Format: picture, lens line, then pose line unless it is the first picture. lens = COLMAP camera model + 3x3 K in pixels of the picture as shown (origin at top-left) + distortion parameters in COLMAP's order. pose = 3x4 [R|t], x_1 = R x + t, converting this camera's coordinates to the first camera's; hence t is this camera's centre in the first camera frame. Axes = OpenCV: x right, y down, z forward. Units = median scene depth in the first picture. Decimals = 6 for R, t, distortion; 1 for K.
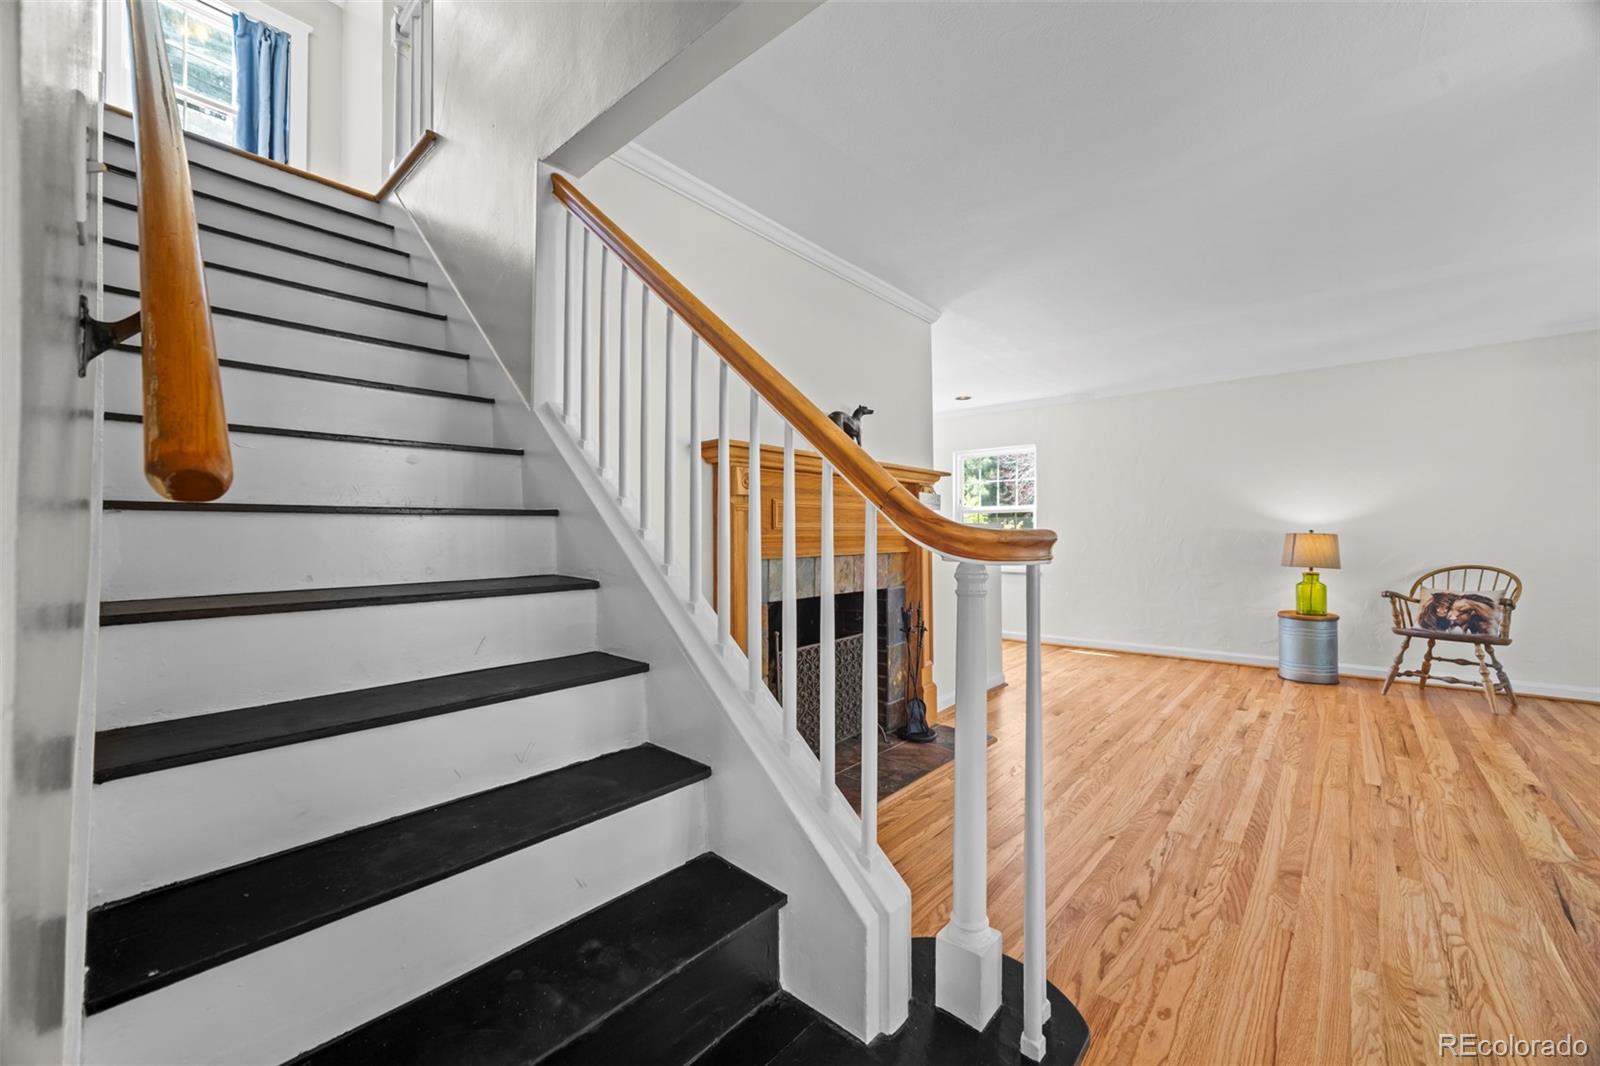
lens RADIAL K [[618.8, 0, 818.4], [0, 618.8, 538.6], [0, 0, 1]] dist [0.018182, 0.000193]
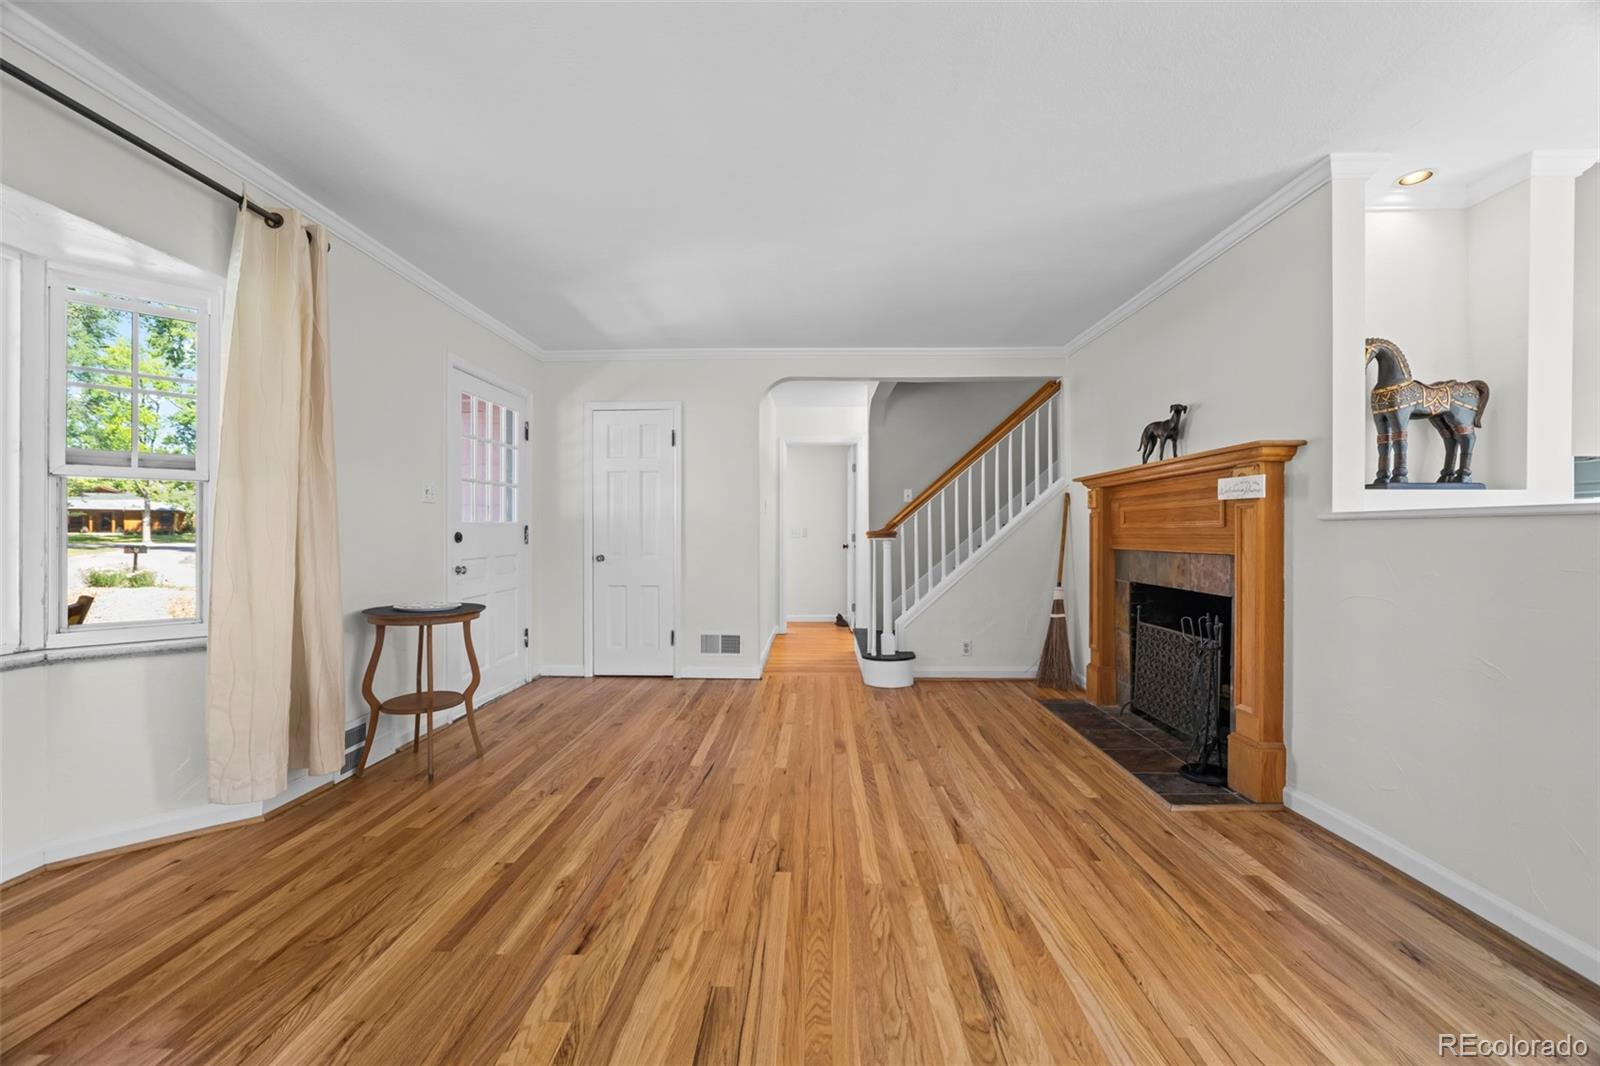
lens RADIAL K [[618.9, 0, 796.3], [0, 618.9, 533.1], [0, 0, 1]] dist [-0.025566, 0.007040]
pose [[-0.786833, -0.000376, -0.617165, 1.085555], [-0.005567, 0.999963, 0.006488, -0.006913], [0.617140, 0.008541, -0.786807, 1.298889]]
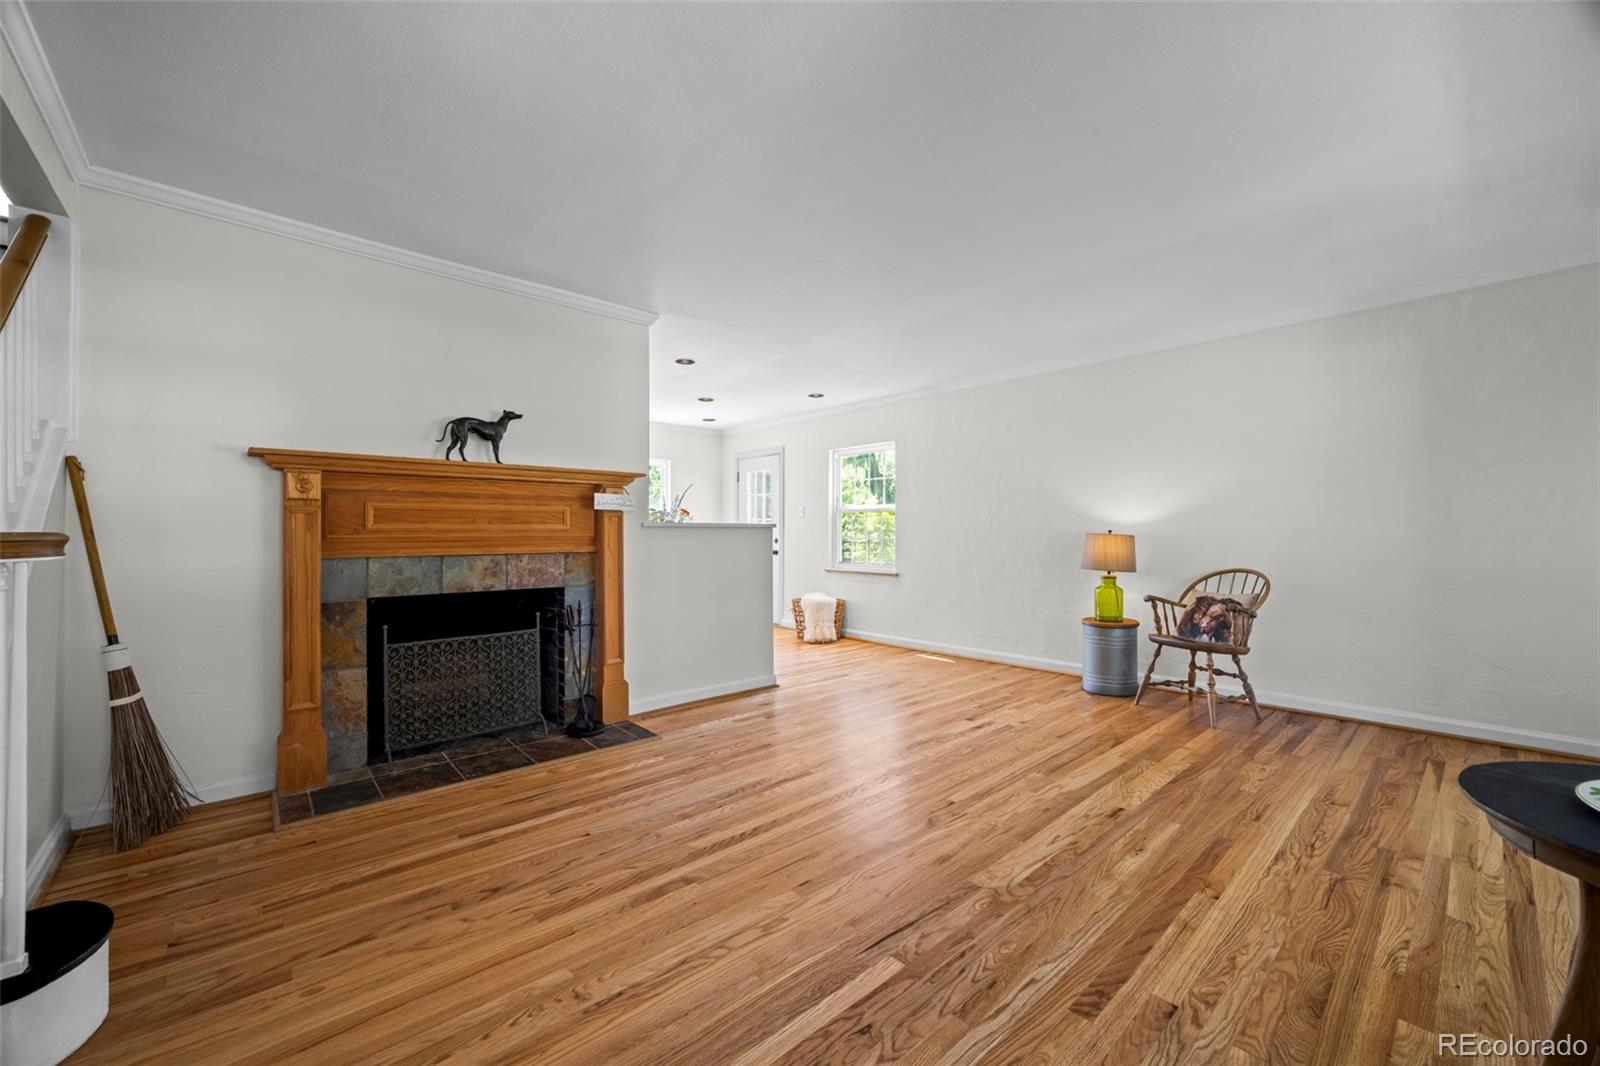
lens RADIAL K [[618.9, 0, 796.3], [0, 618.9, 533.1], [0, 0, 1]] dist [-0.025566, 0.007040]
pose [[0.988435, -0.002833, -0.151616, 0.656990], [0.001604, 0.999965, -0.008228, 0.000620], [0.151634, 0.007889, 0.988405, 0.047223]]
